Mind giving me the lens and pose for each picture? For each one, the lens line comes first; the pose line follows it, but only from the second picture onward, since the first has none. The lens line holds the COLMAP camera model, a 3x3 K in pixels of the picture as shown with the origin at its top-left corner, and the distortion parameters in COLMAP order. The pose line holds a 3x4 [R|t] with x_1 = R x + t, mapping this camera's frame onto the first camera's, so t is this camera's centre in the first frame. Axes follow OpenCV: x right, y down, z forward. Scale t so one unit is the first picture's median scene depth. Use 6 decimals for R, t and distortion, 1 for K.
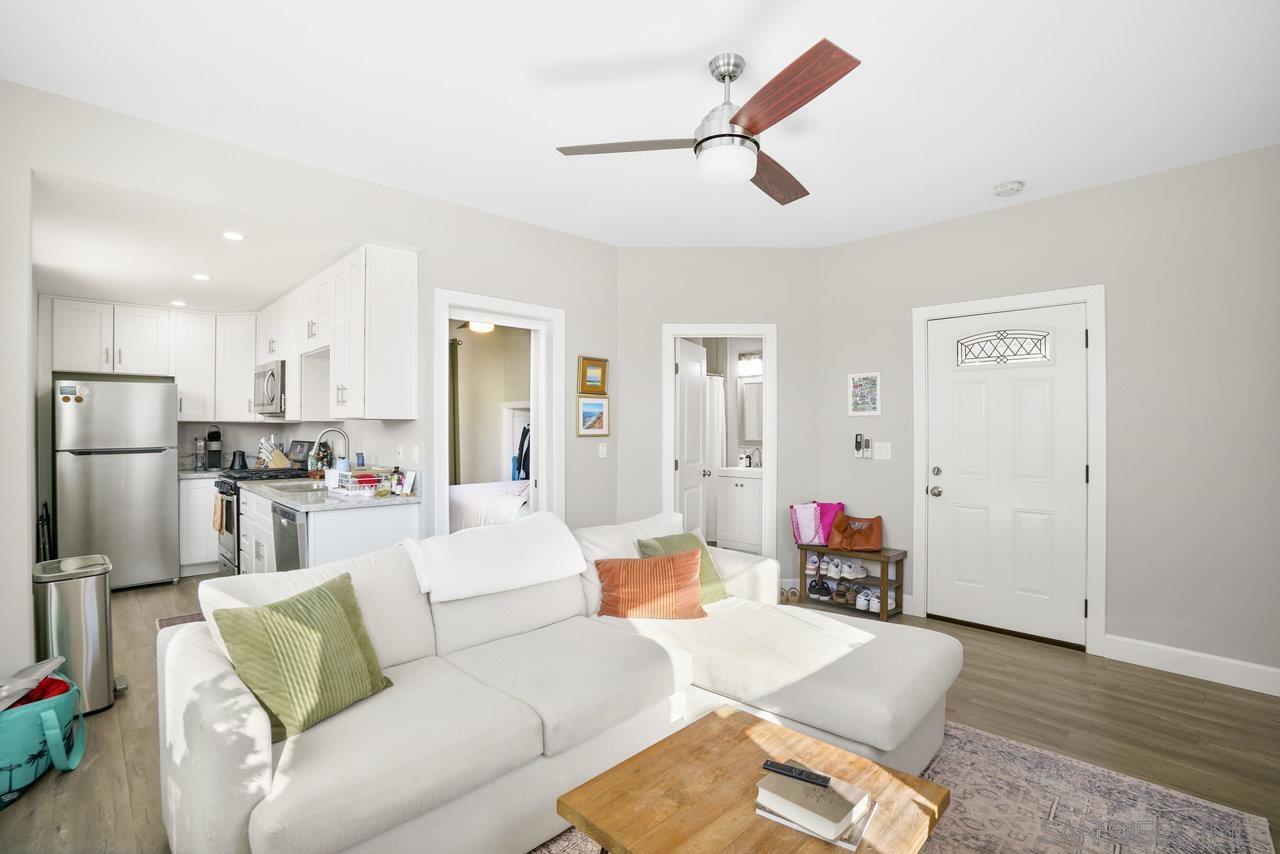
lens RADIAL K [[607.2, 0, 645.7], [0, 607.2, 425.6], [0, 0, 1]] dist [-0.029661, 0.006136]
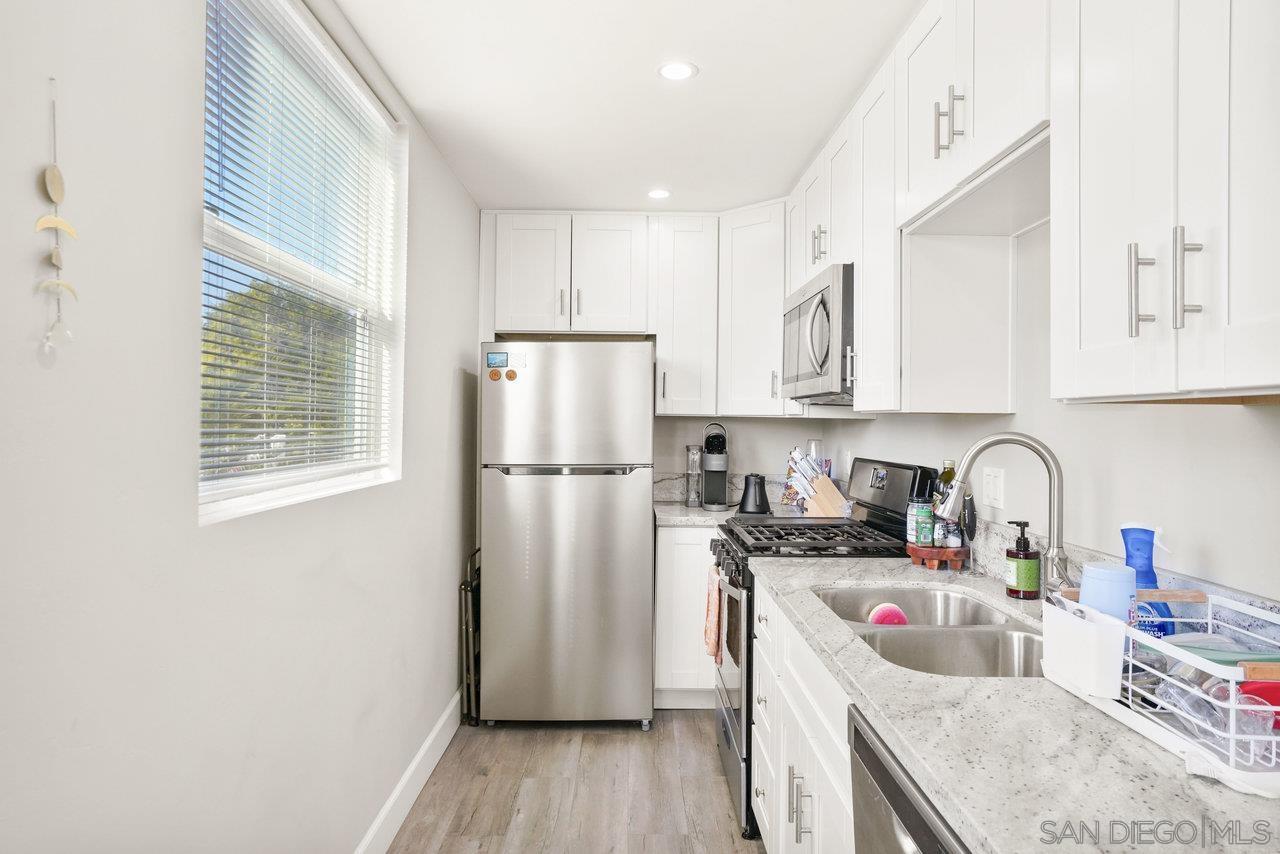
lens RADIAL K [[772.0, 0, 638.2], [0, 772.0, 427.2], [0, 0, 1]] dist [-0.032015, 0.000457]
pose [[0.730870, 0.008644, -0.682462, -0.332660], [-0.006781, 0.999962, 0.005403, 0.000113], [0.682483, 0.000679, 0.730901, 0.496023]]
